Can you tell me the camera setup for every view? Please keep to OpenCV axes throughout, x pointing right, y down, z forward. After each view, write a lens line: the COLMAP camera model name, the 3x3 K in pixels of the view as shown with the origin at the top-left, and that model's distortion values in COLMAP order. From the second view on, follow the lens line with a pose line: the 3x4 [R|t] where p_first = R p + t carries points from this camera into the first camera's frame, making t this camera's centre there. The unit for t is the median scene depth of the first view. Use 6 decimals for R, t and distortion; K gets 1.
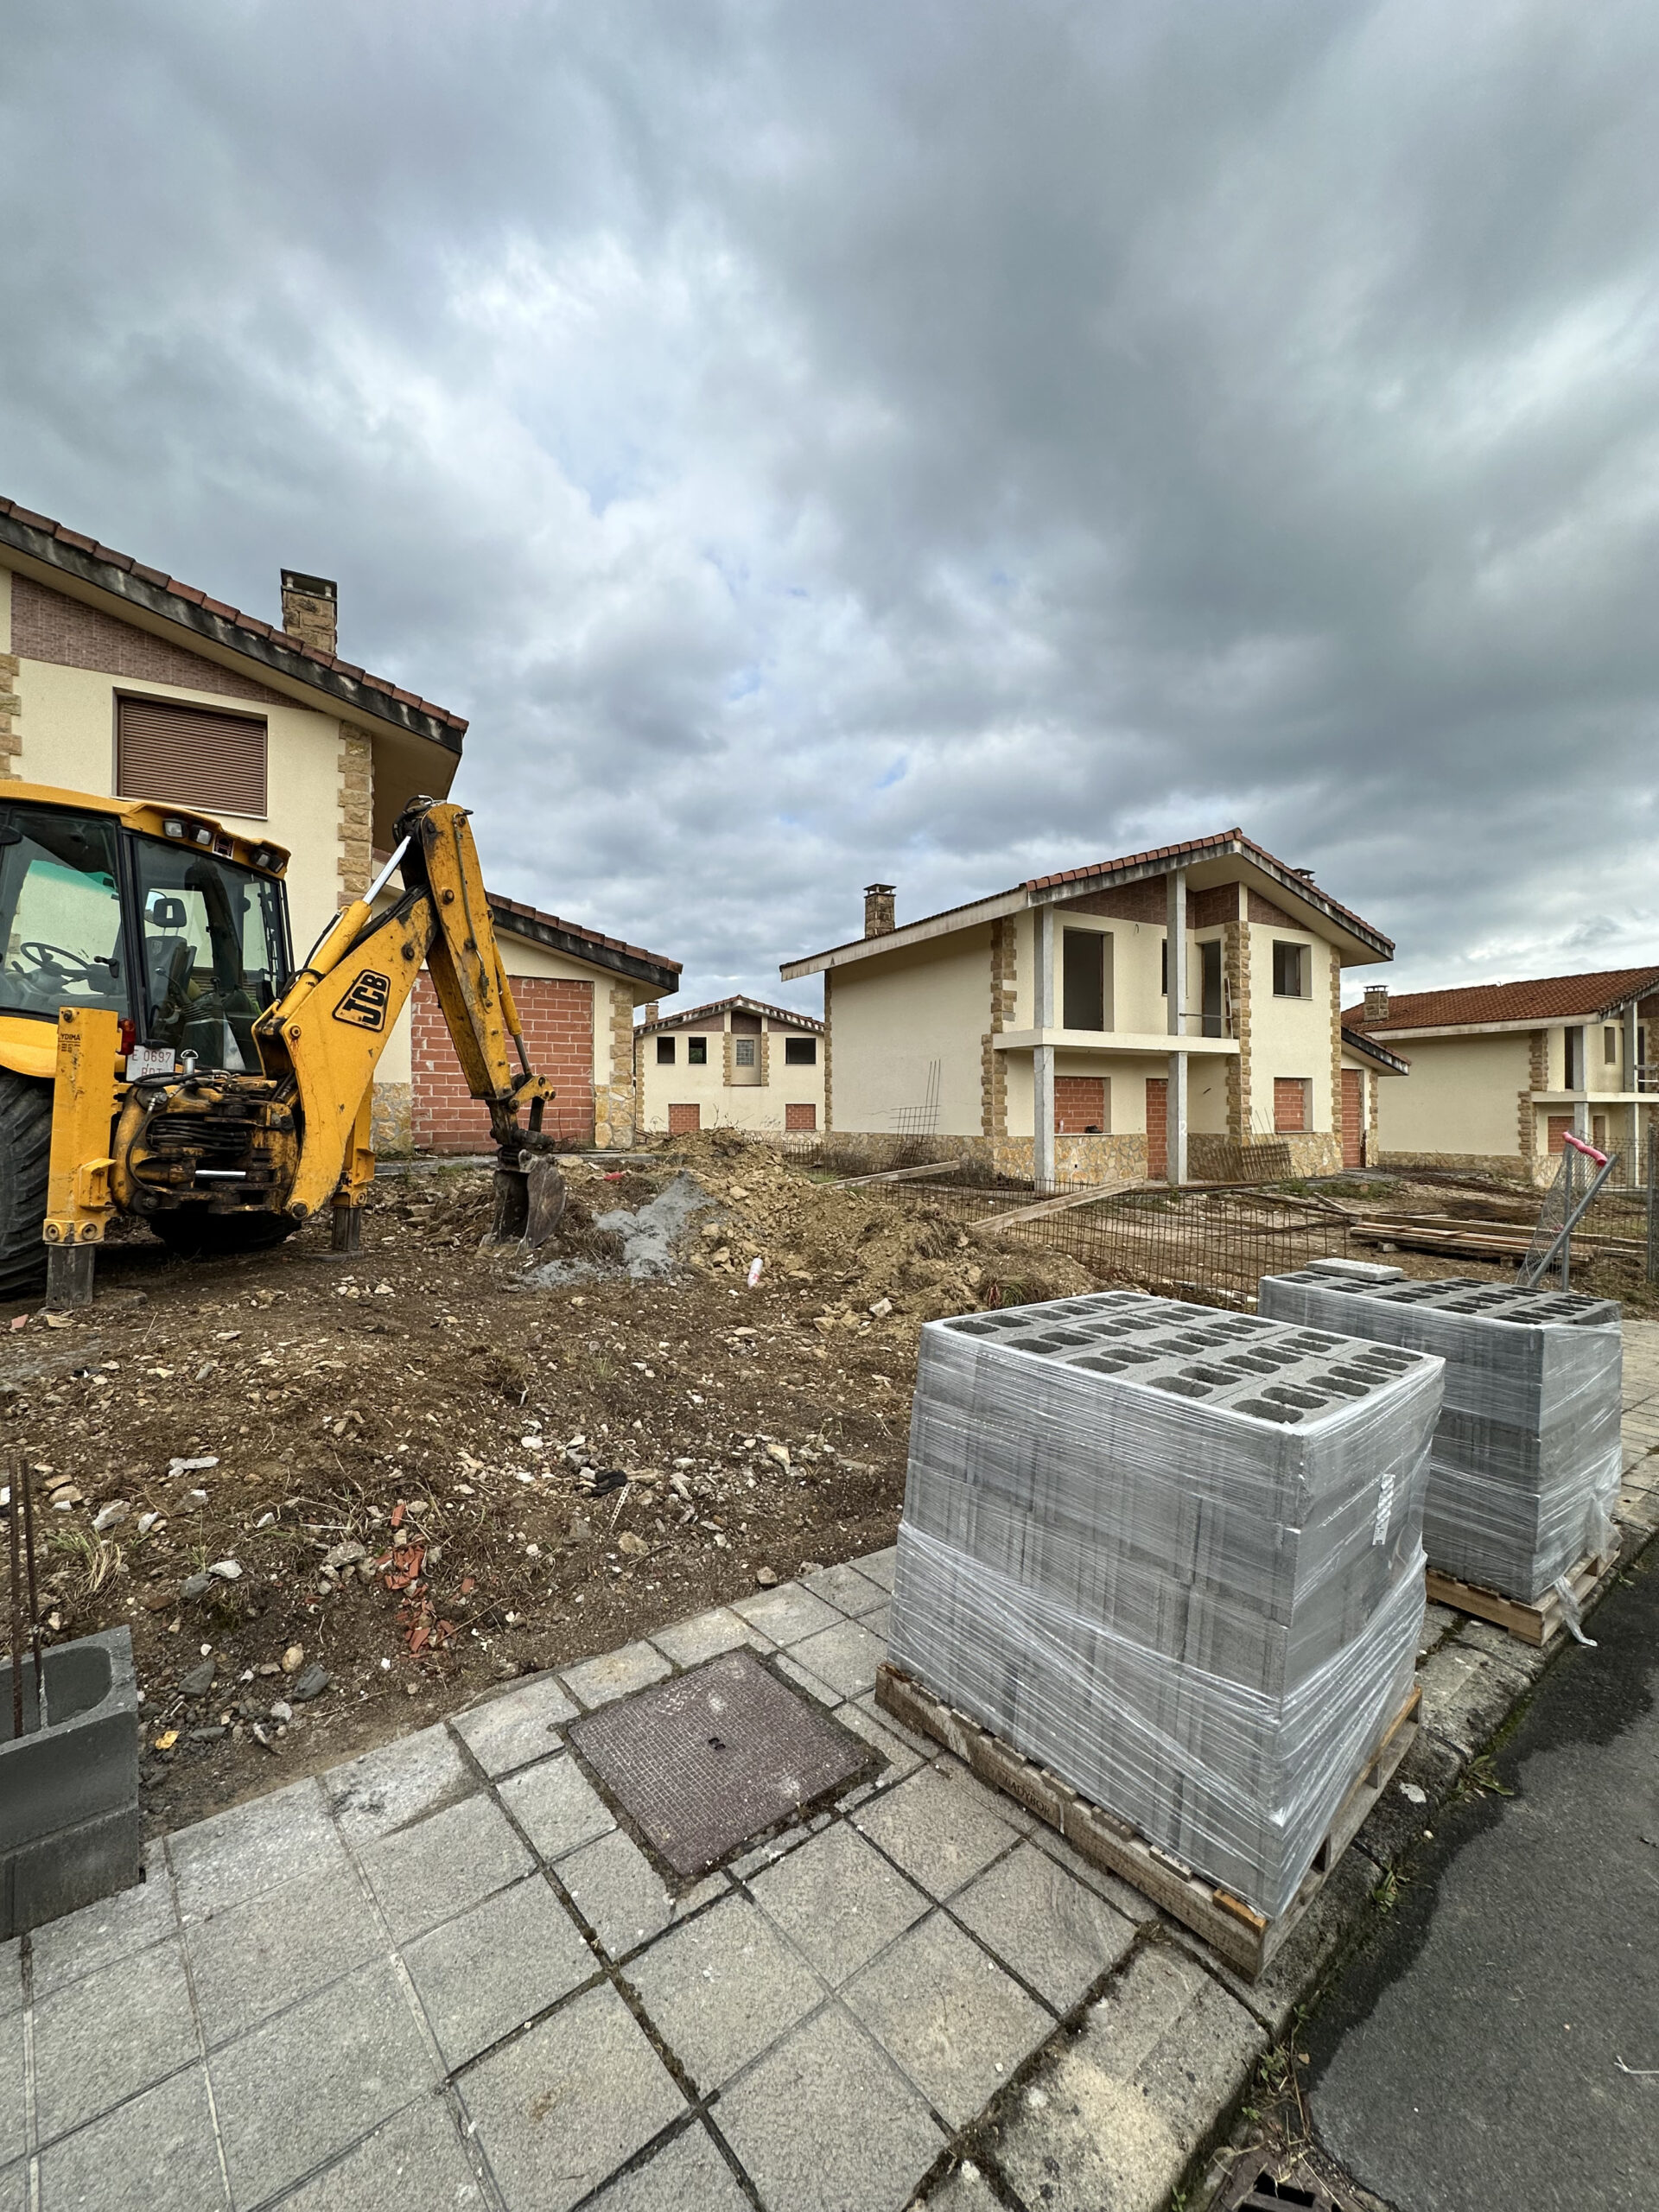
lens RADIAL K [[880.0, 0, 828.0], [0, 880.0, 1105.8], [0, 0, 1]] dist [-0.000539, 0.000442]
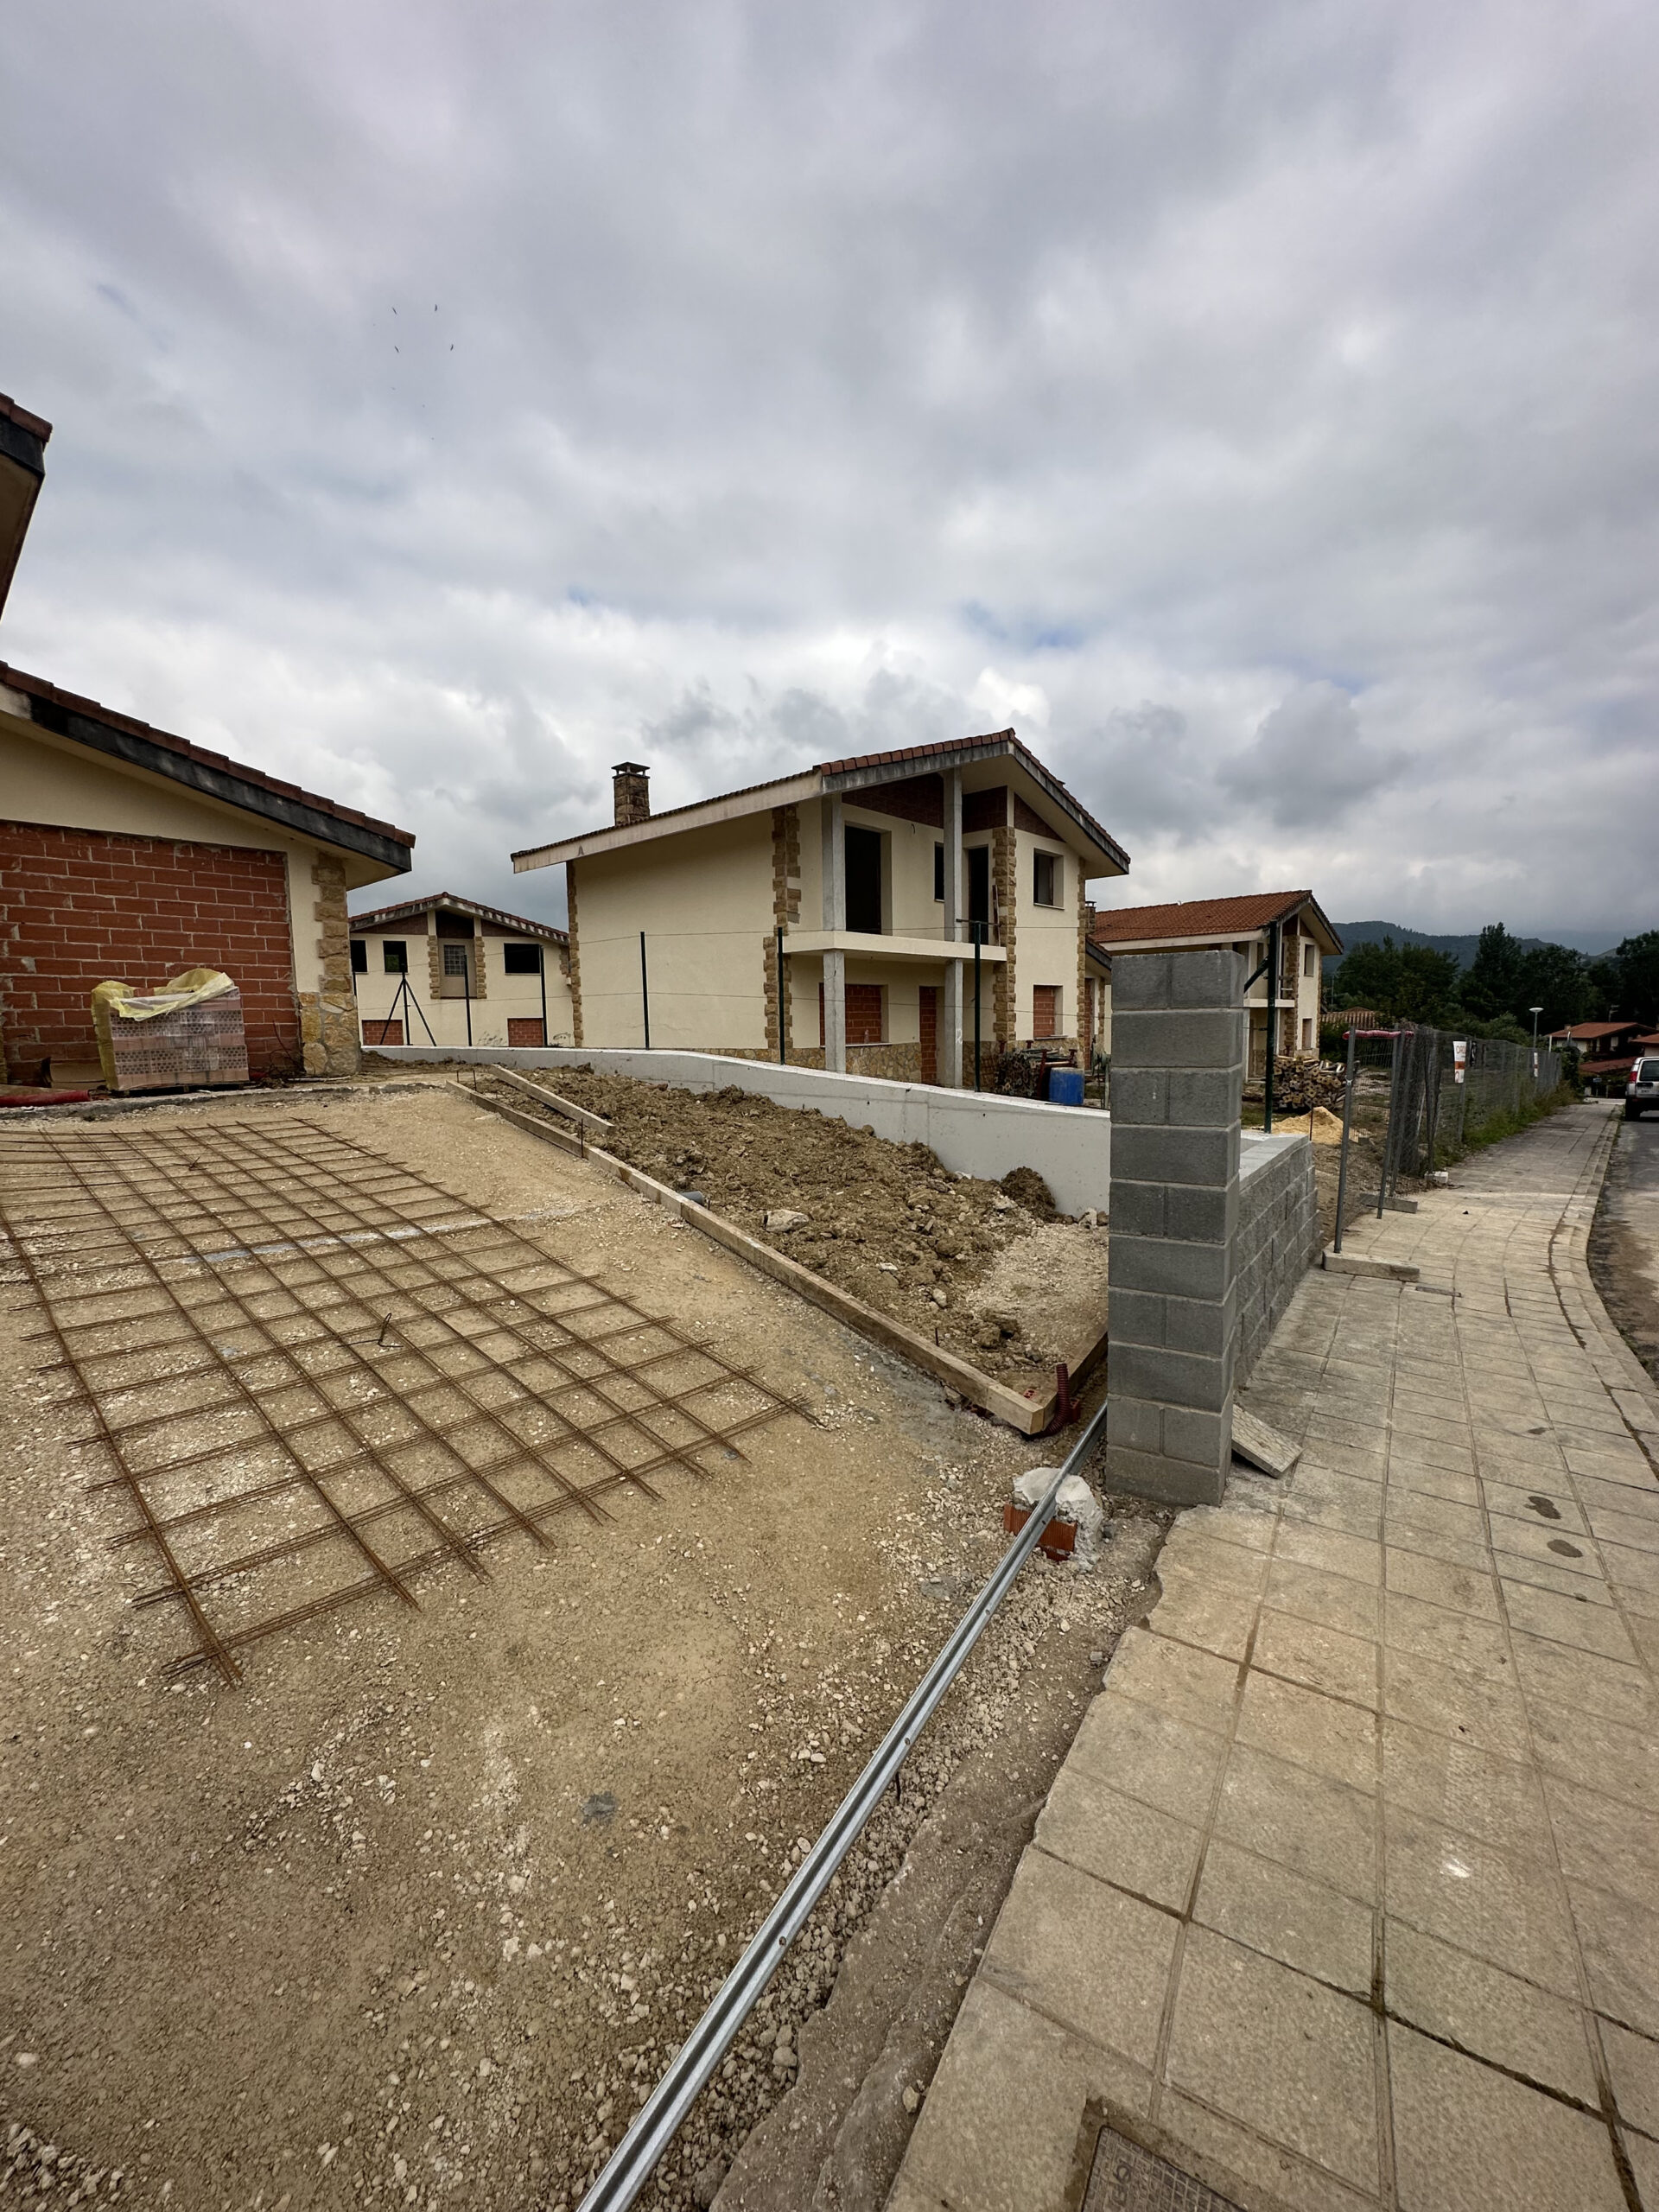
lens RADIAL K [[880.0, 0, 828.0], [0, 880.0, 1105.8], [0, 0, 1]] dist [-0.000539, 0.000442]
pose [[0.948158, -0.043804, 0.314765, -0.110695], [0.012723, 0.994893, 0.100129, 0.004439], [-0.317543, -0.090934, 0.943874, 0.194748]]
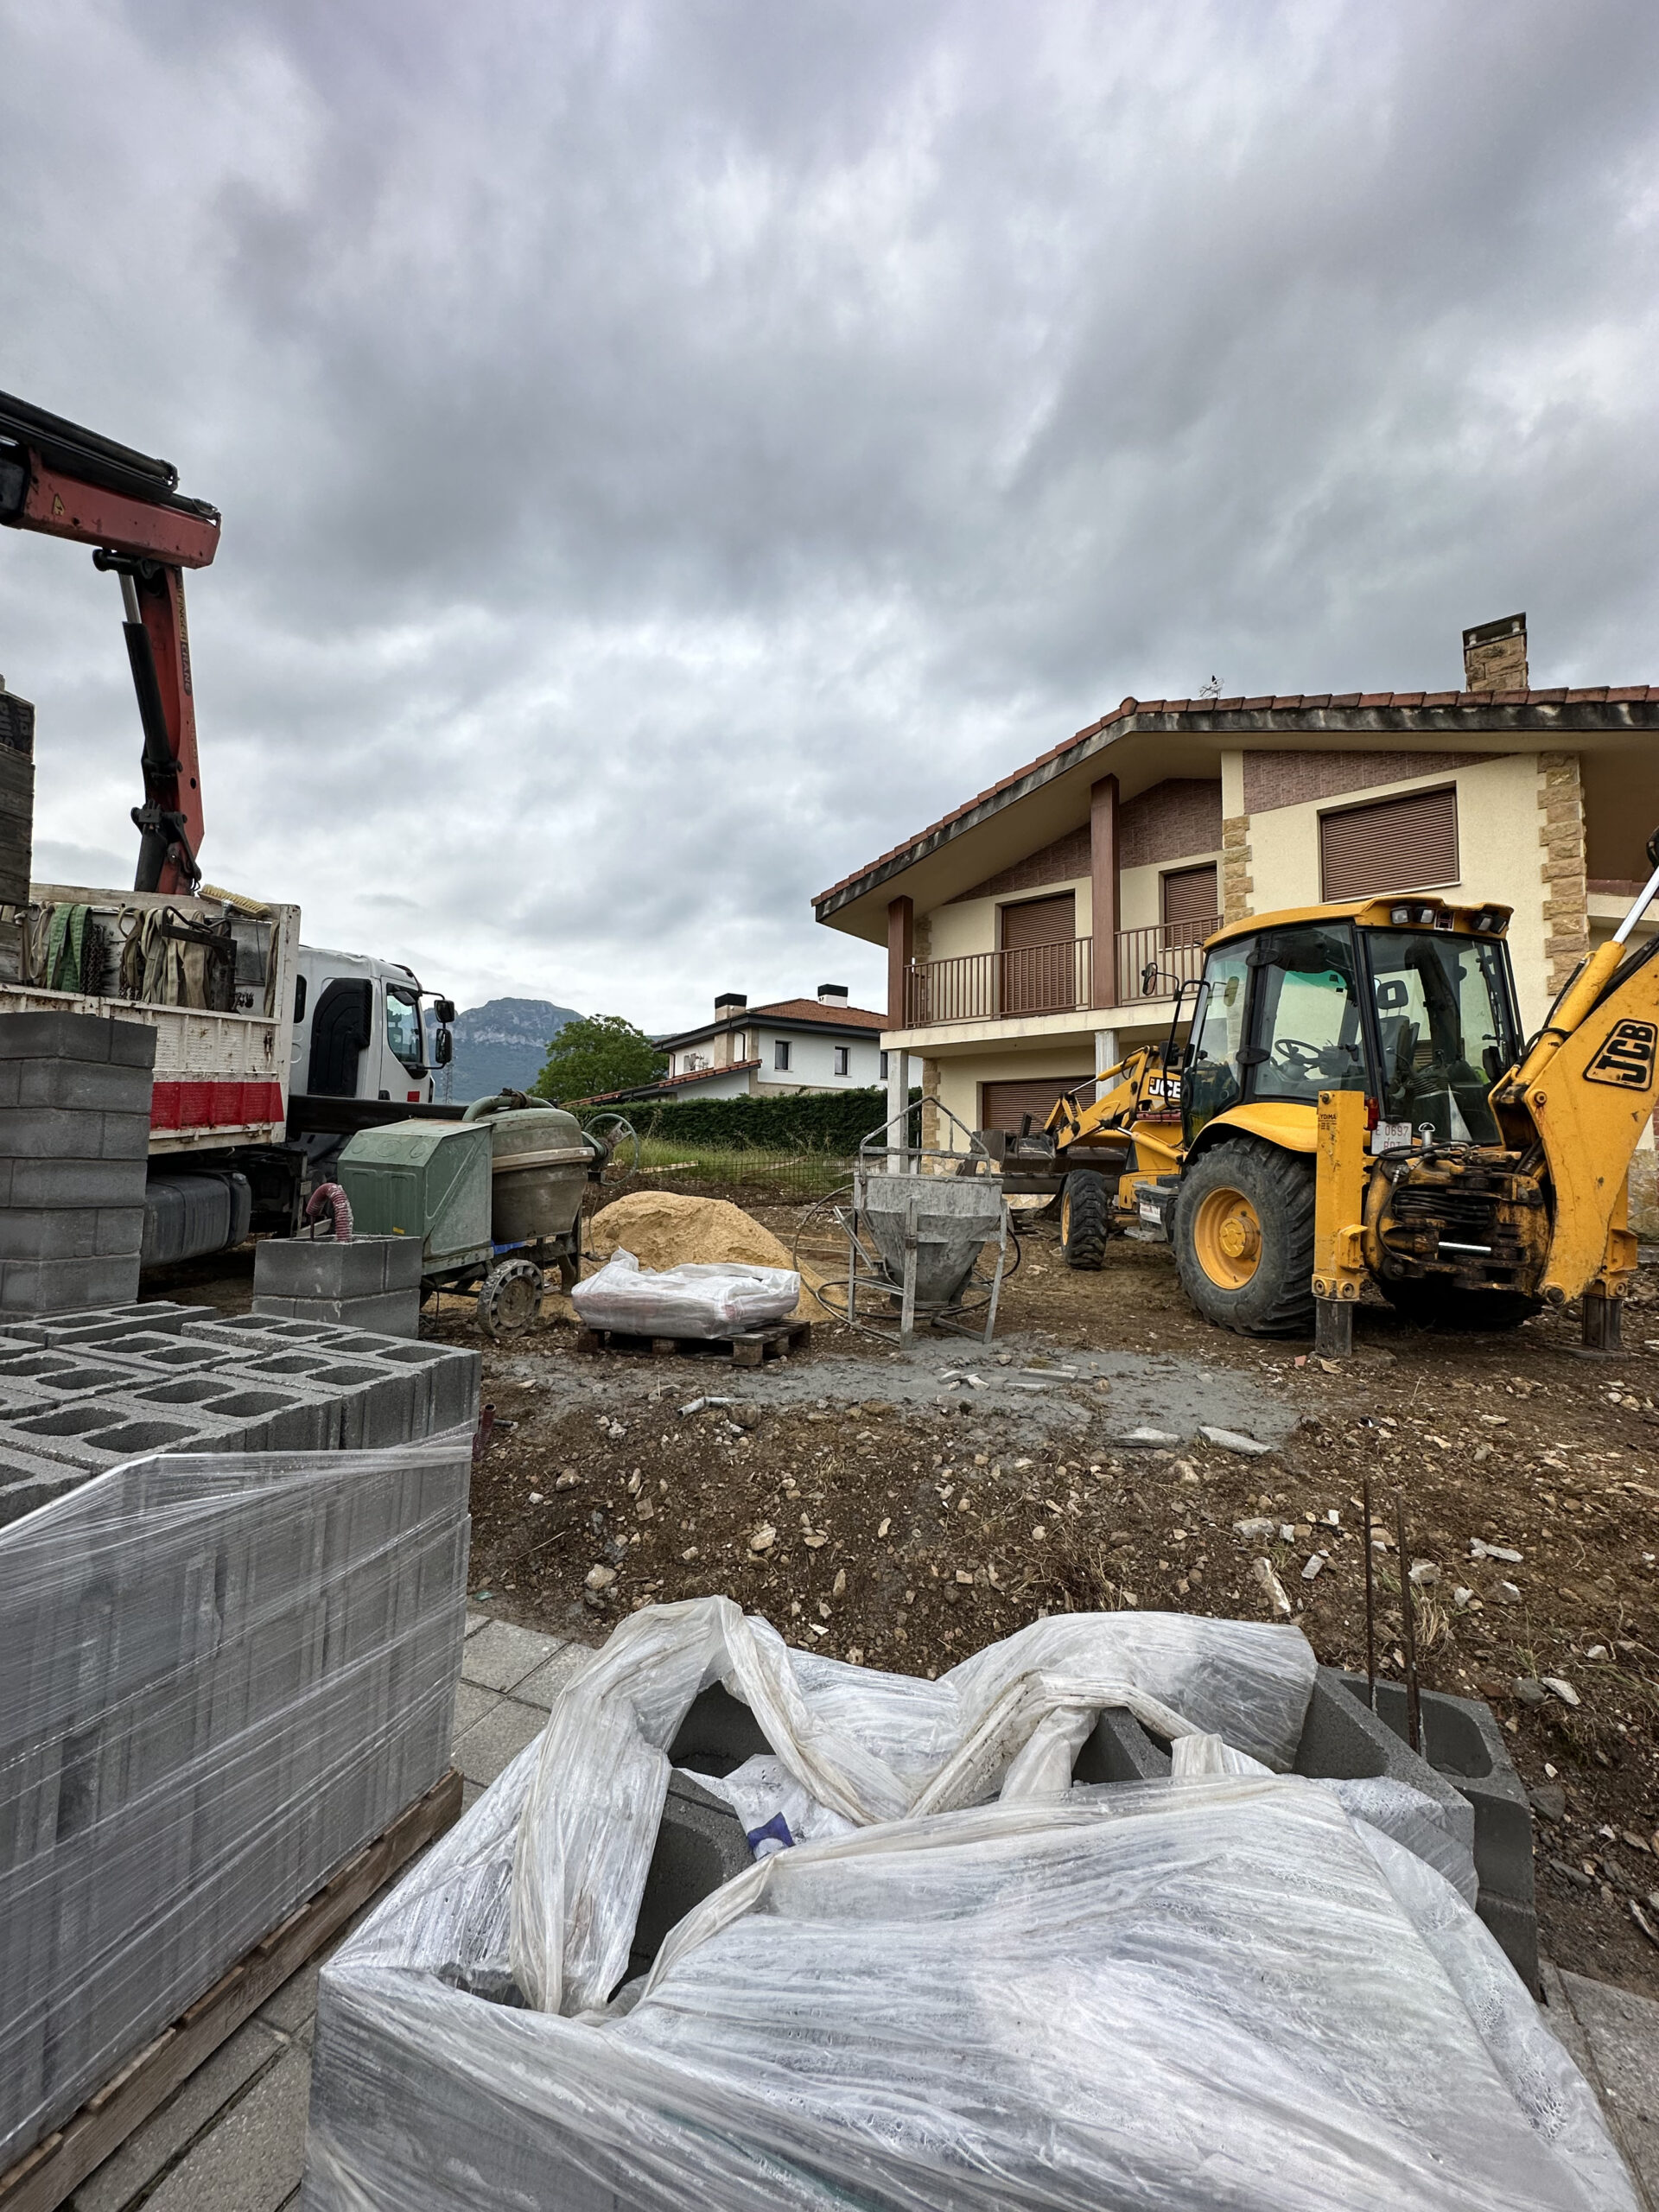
lens RADIAL K [[880.0, 0, 828.0], [0, 880.0, 1105.8], [0, 0, 1]] dist [-0.000539, 0.000442]
pose [[0.390070, -0.062779, -0.918643, -0.030196], [-0.008394, 0.997389, -0.071725, -0.002299], [0.920747, 0.035689, 0.388524, -0.024338]]
